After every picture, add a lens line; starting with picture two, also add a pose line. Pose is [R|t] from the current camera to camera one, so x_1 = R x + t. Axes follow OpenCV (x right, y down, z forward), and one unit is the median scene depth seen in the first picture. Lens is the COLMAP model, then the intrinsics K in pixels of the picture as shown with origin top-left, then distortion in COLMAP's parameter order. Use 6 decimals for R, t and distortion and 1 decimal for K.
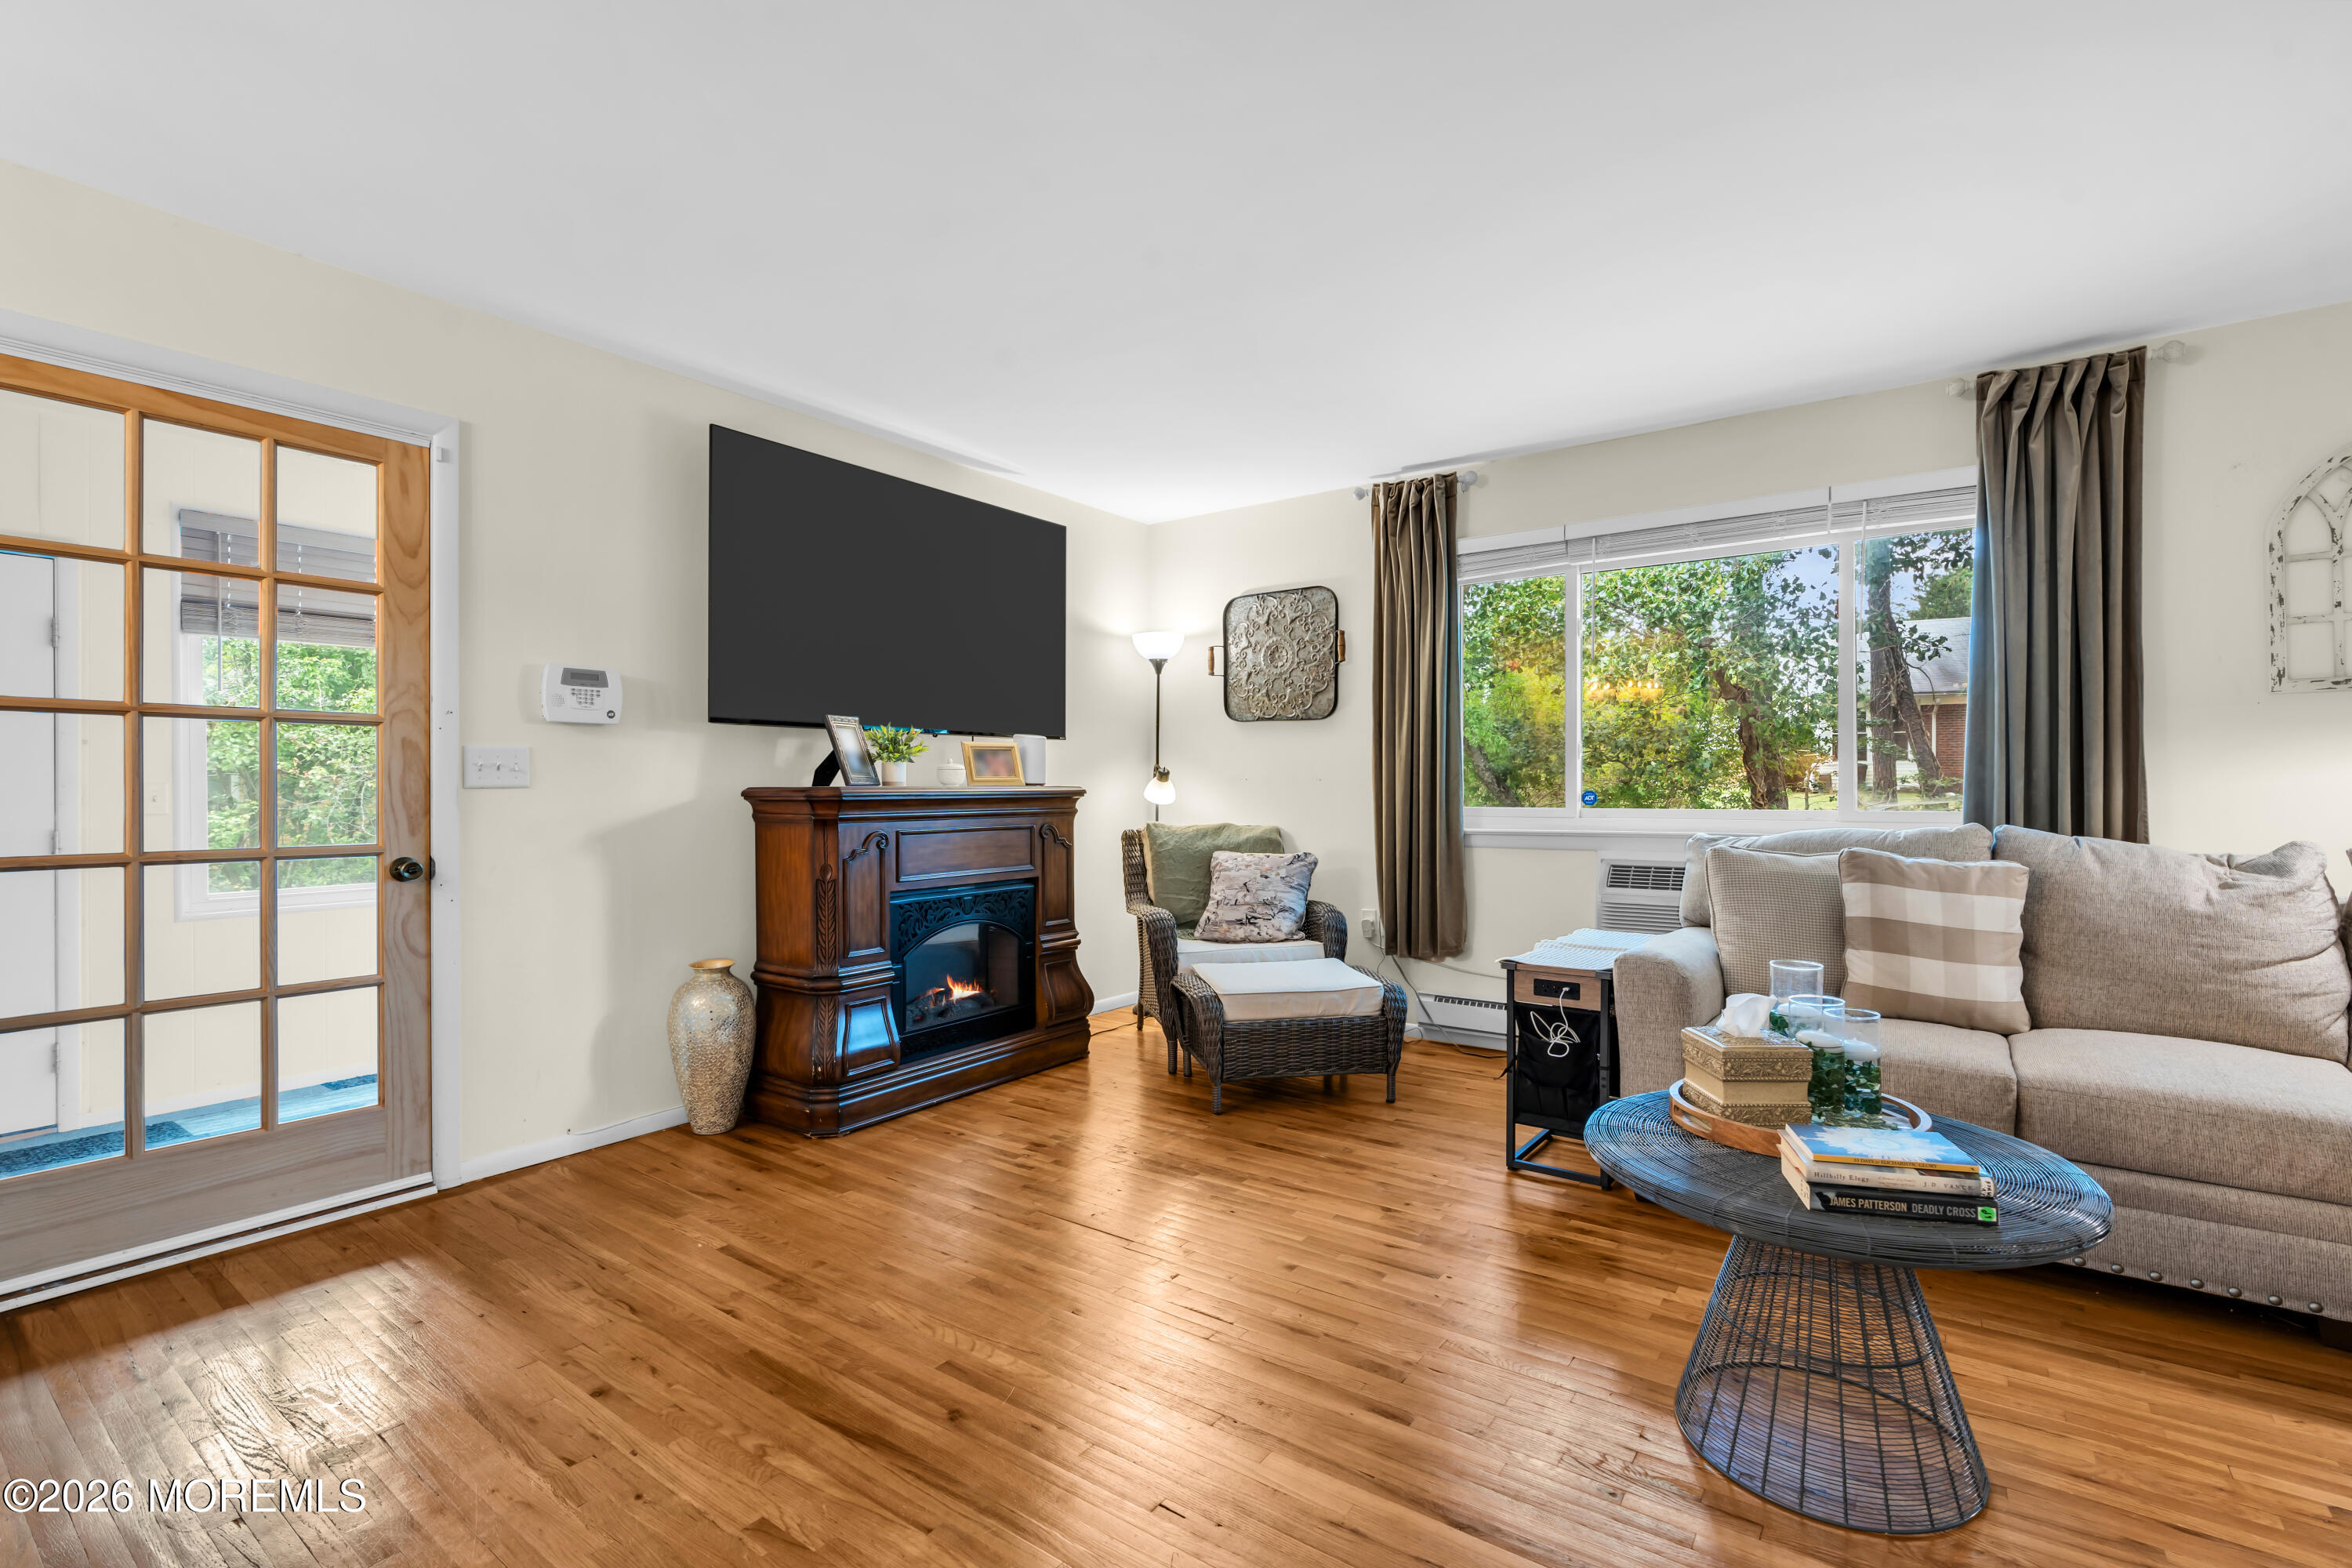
lens RADIAL K [[1065.4, 0, 1187.5], [0, 1065.4, 784.4], [0, 0, 1]] dist [-0.001447, -0.000009]
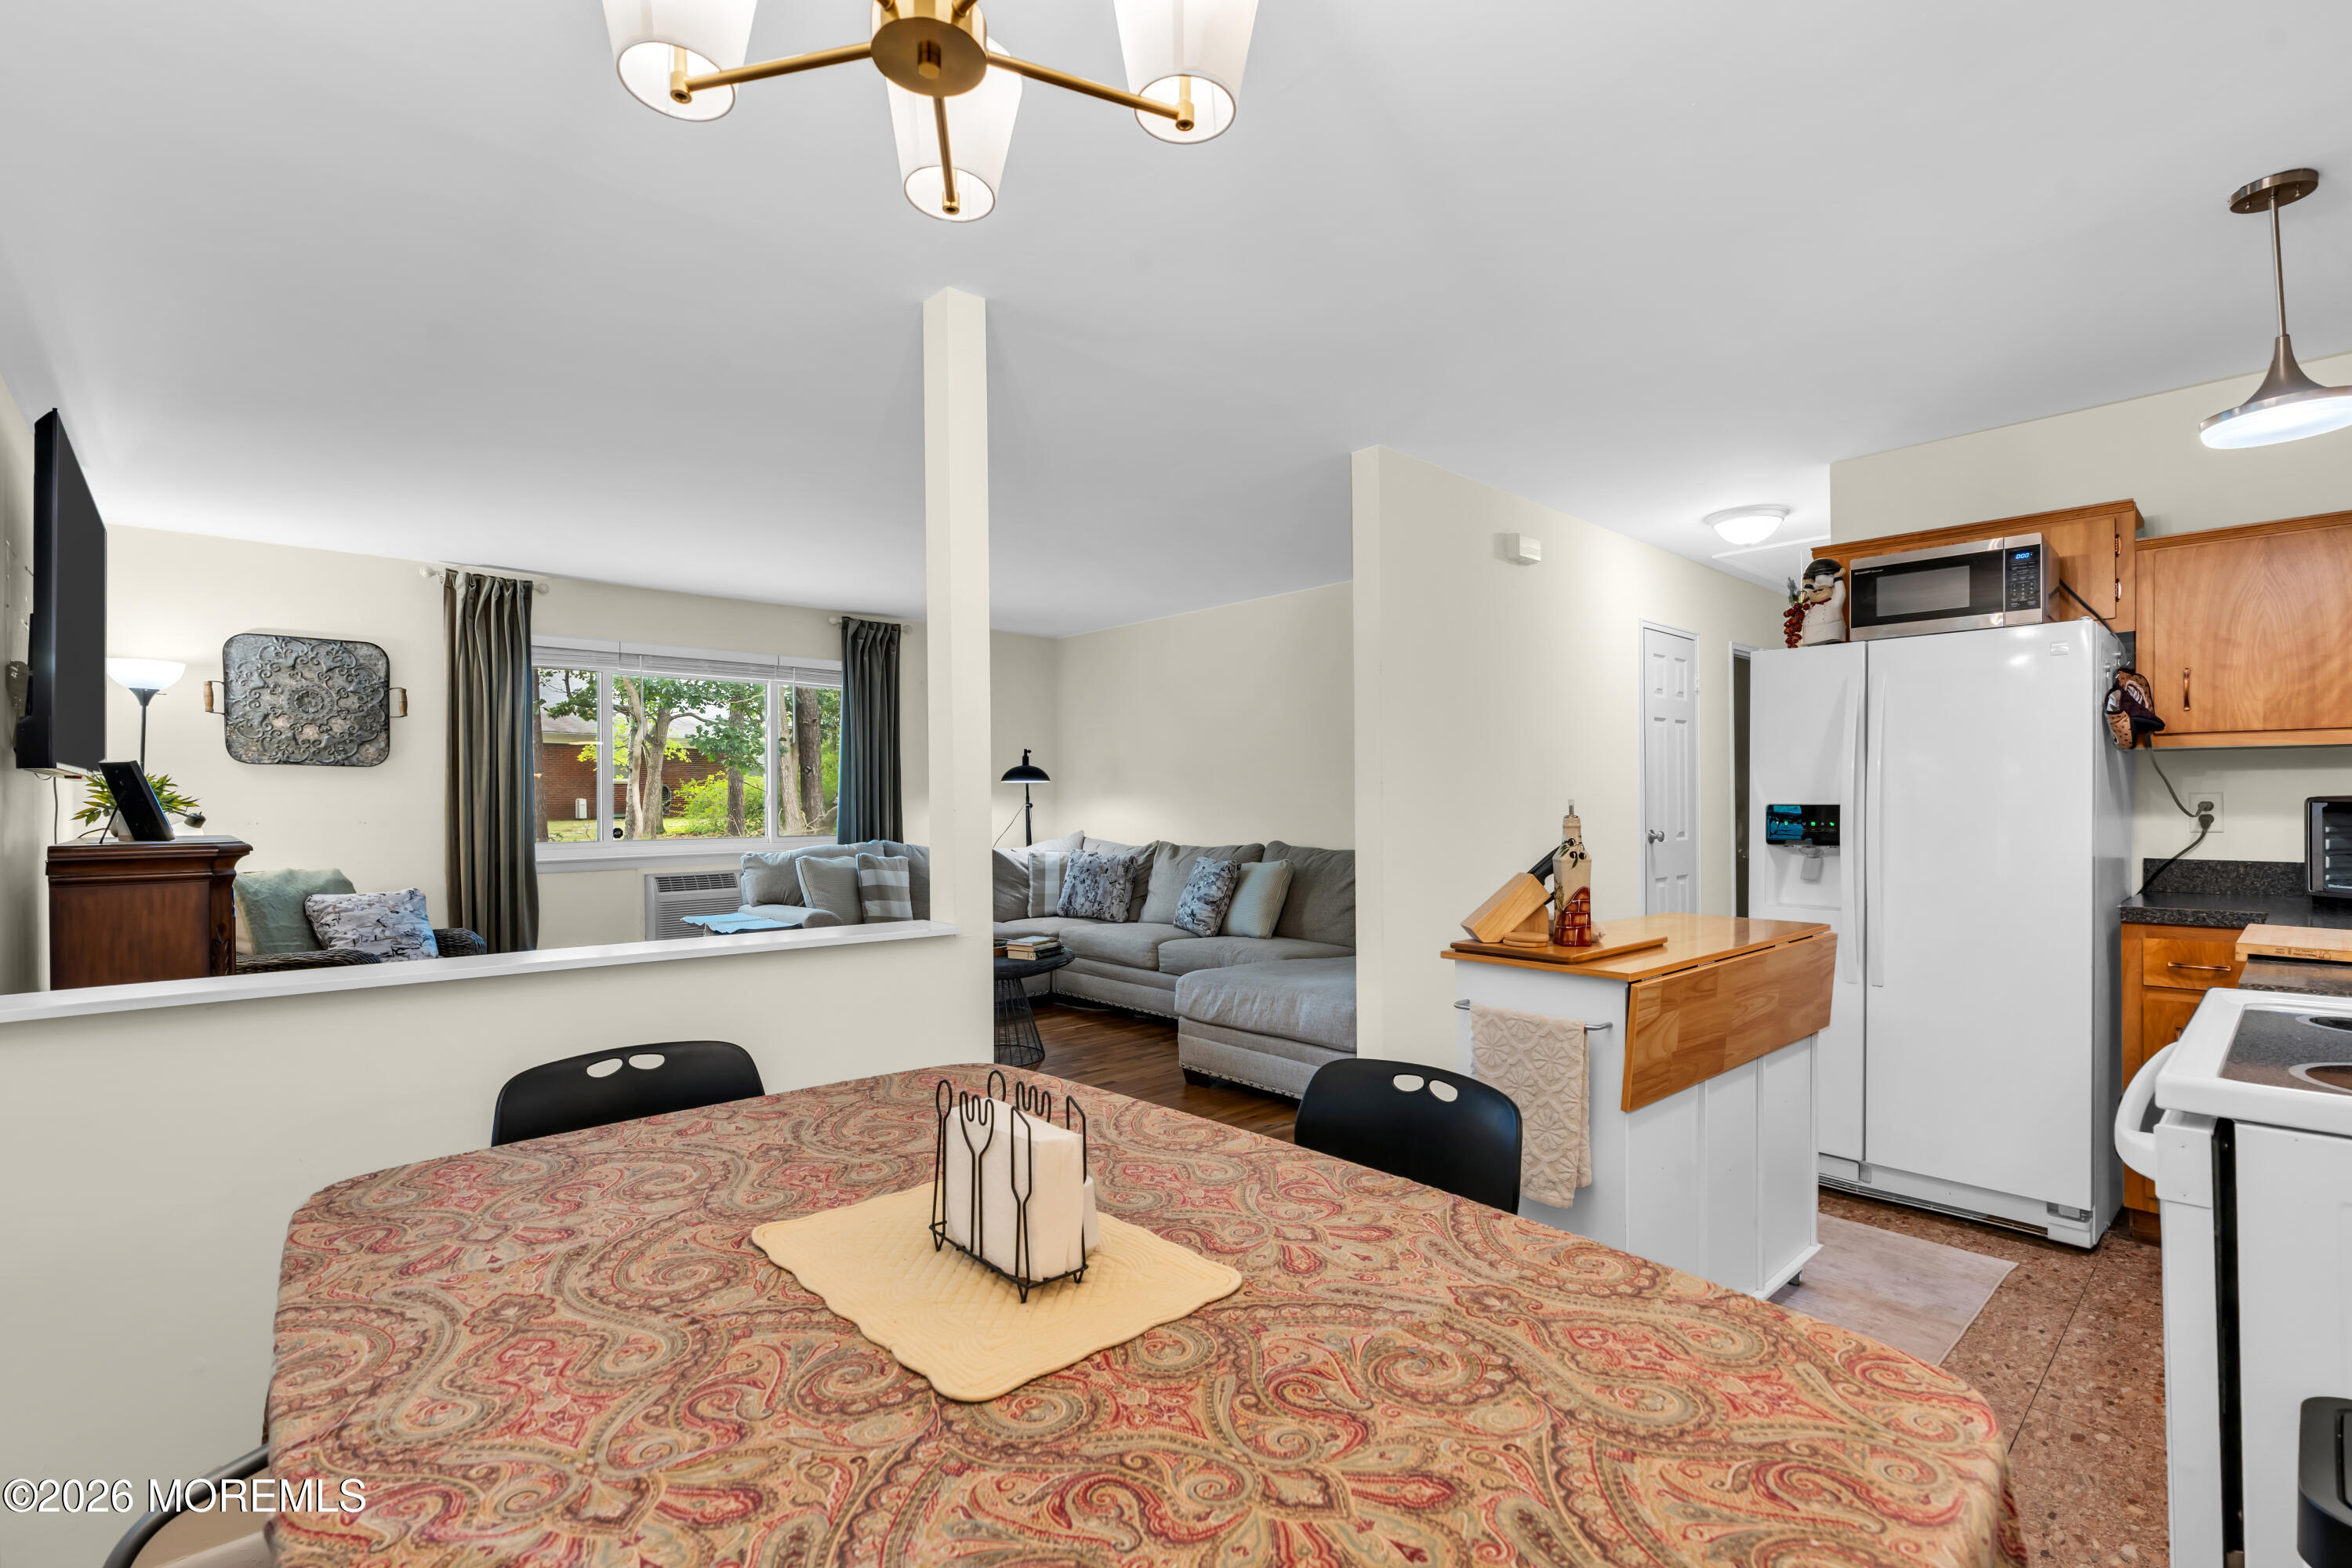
lens RADIAL K [[1050.2, 0, 1186.2], [0, 1050.2, 799.4], [0, 0, 1]] dist [-0.004465, -0.000449]
pose [[0.194717, 0.005336, 0.980845, -1.058454], [0.005061, 0.999966, -0.006445, -0.023919], [-0.980846, 0.006219, 0.194683, -0.018797]]
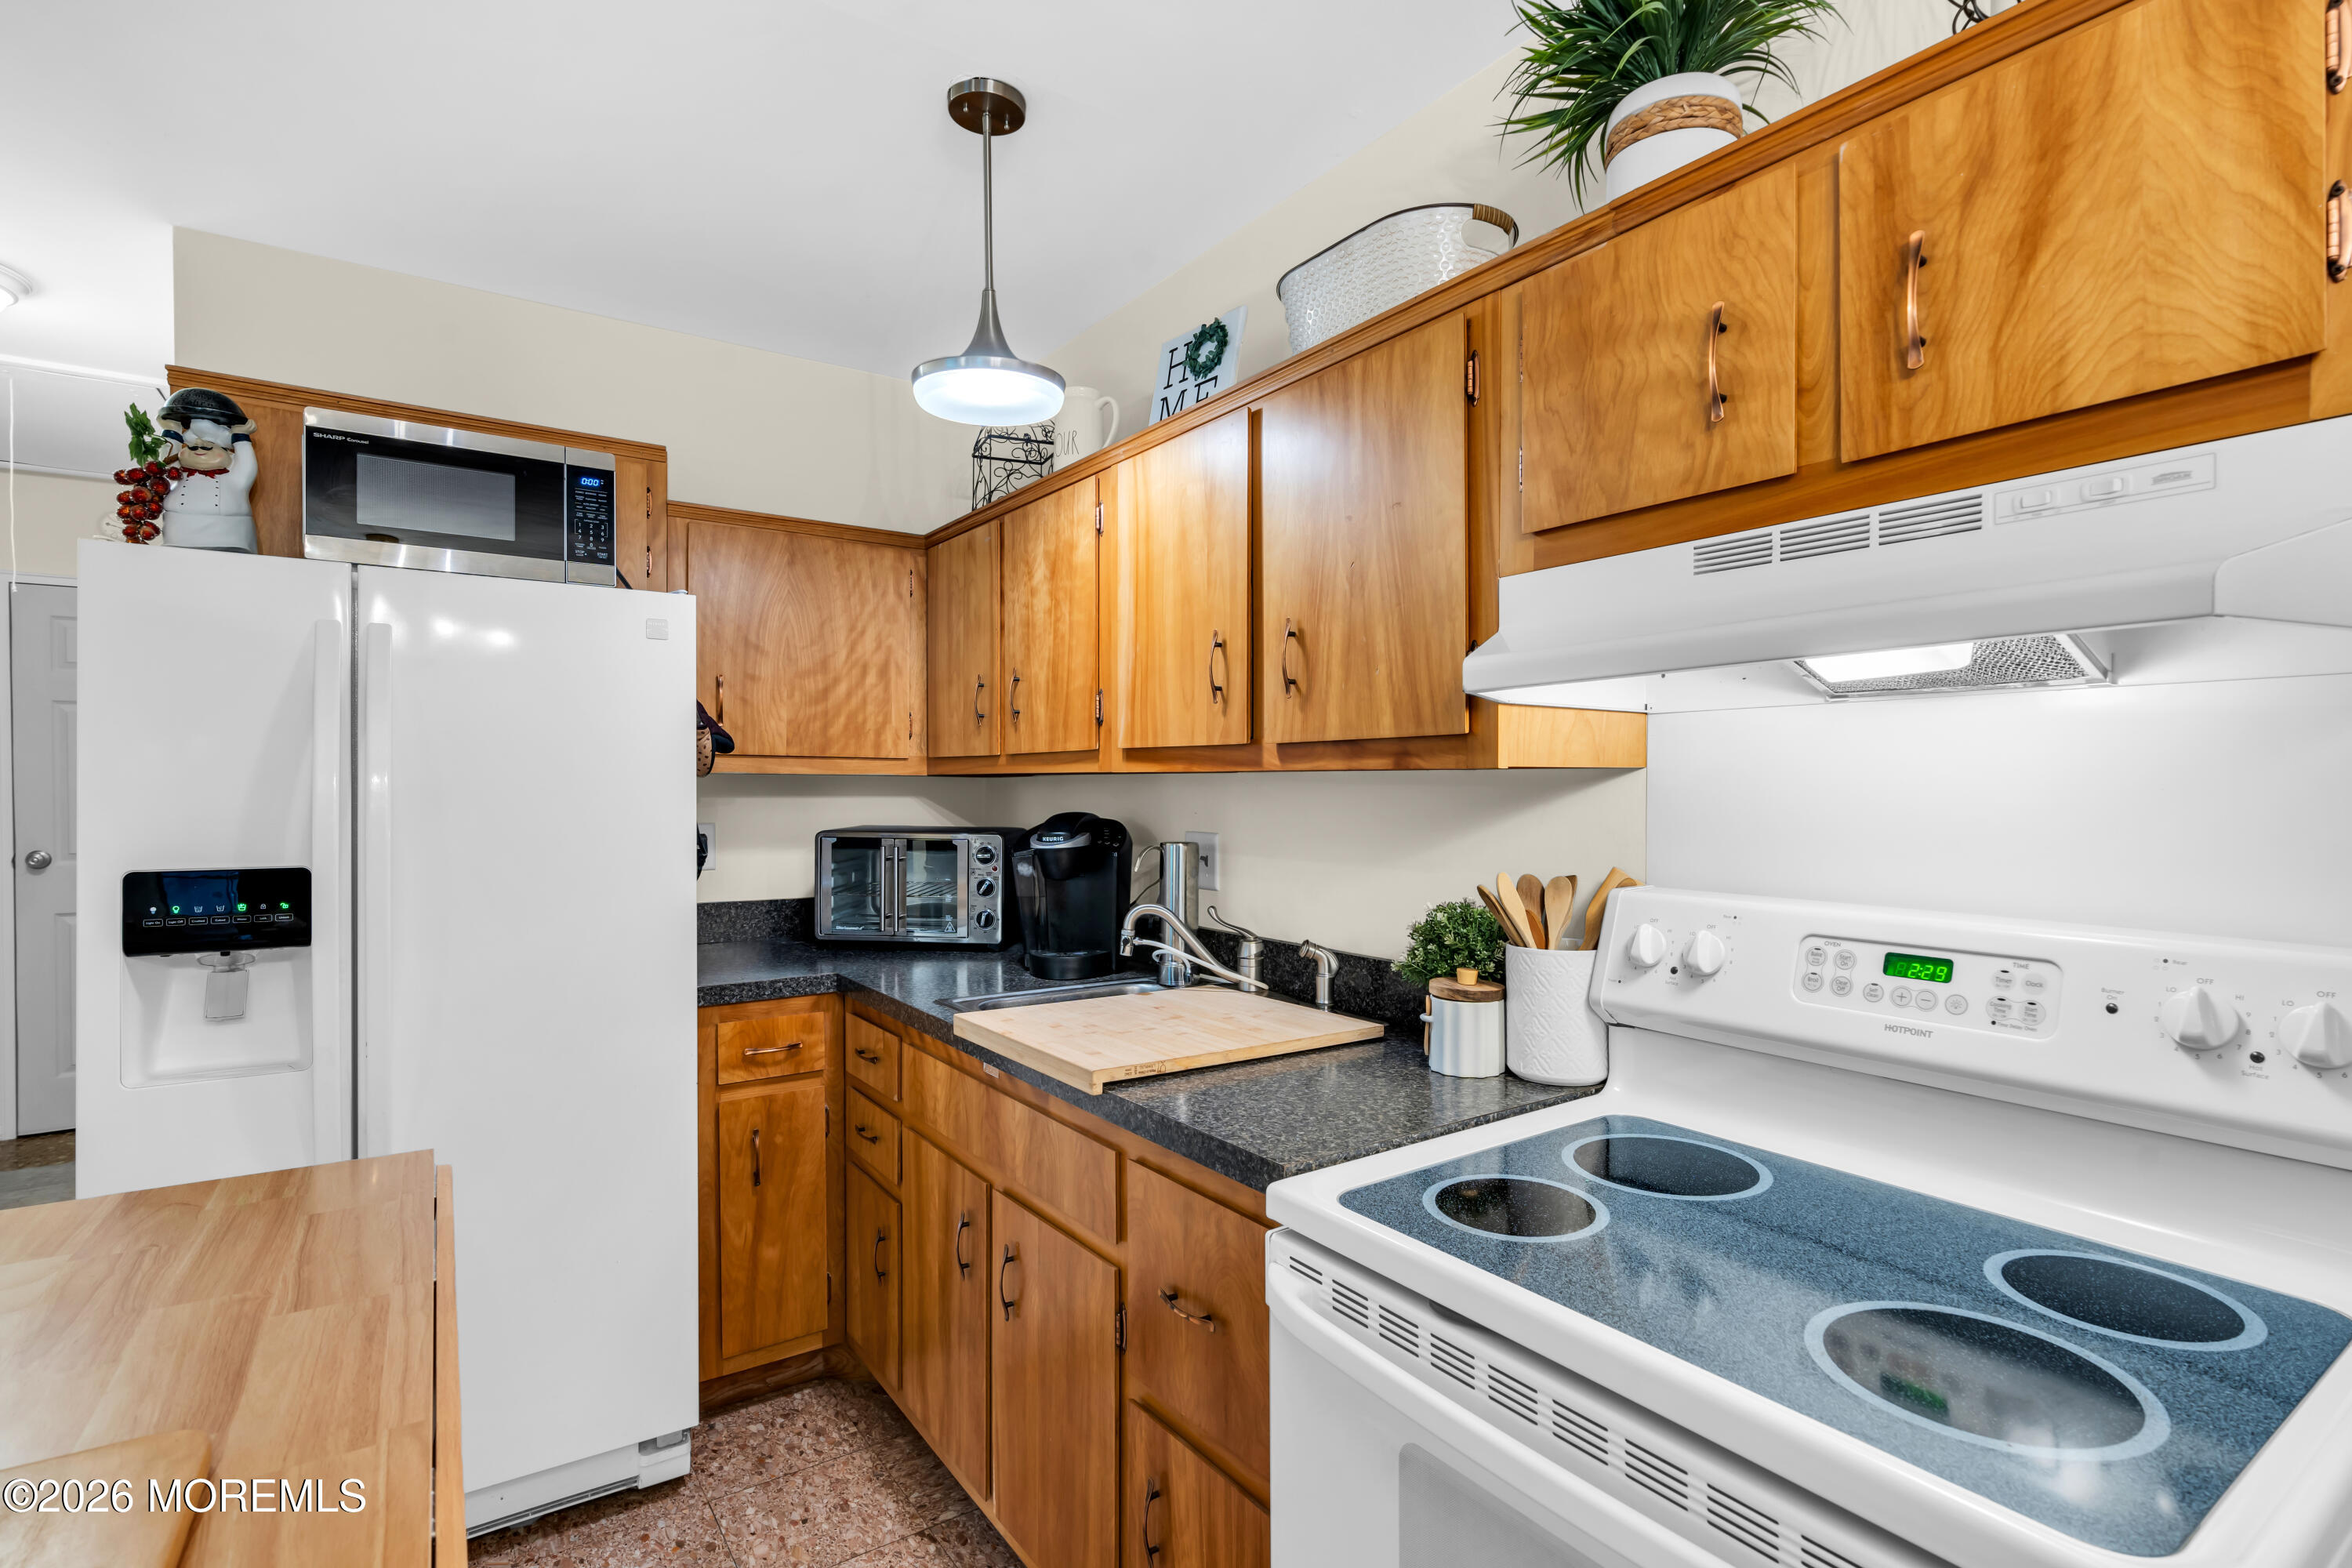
lens RADIAL K [[1129.3, 0, 1183.6], [0, 1129.3, 793.1], [0, 0, 1]] dist [-0.002088, 0.000526]
pose [[-0.944235, -0.001974, 0.329266, -0.598431], [0.001421, 0.999948, 0.010069, -0.061333], [-0.329269, 0.009975, -0.944183, -0.048139]]
